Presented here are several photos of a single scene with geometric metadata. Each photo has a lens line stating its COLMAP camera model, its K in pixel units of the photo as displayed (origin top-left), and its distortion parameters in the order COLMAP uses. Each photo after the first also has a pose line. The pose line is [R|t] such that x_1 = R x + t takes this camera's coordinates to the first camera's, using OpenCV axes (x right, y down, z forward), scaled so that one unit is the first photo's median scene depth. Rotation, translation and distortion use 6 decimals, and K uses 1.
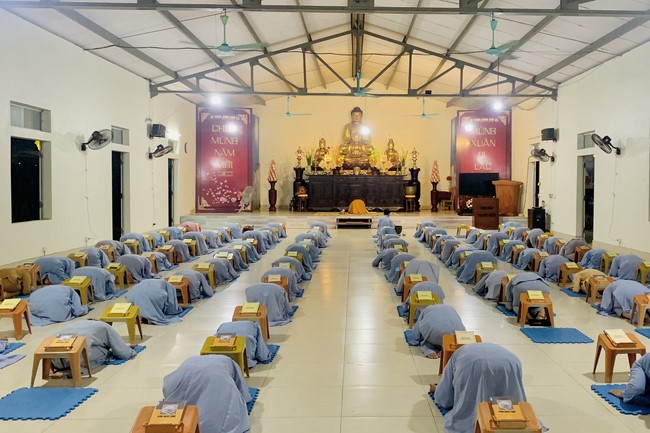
lens RADIAL K [[646.4, 0, 381.6], [0, 646.4, 203.5], [0, 0, 1]] dist [0.181485, -0.562786]
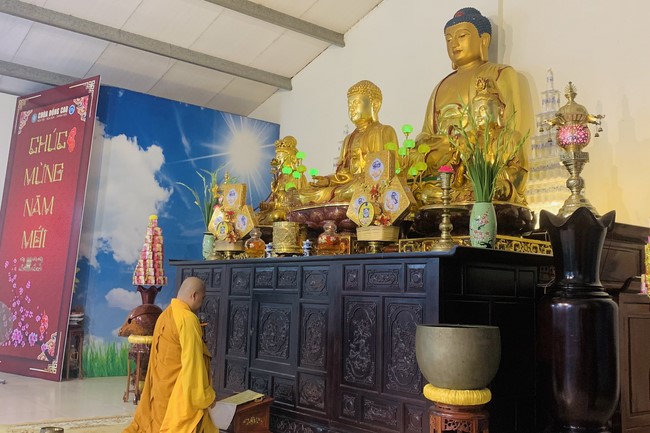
lens RADIAL K [[689.5, 0, 290.7], [0, 689.5, 198.7], [0, 0, 1]] dist [0.124070, -0.374370]
pose [[0.580100, -0.097497, -0.808689, 0.176091], [-0.056007, 0.985687, -0.159012, -0.031351], [0.812618, 0.137535, 0.566336, 0.998206]]
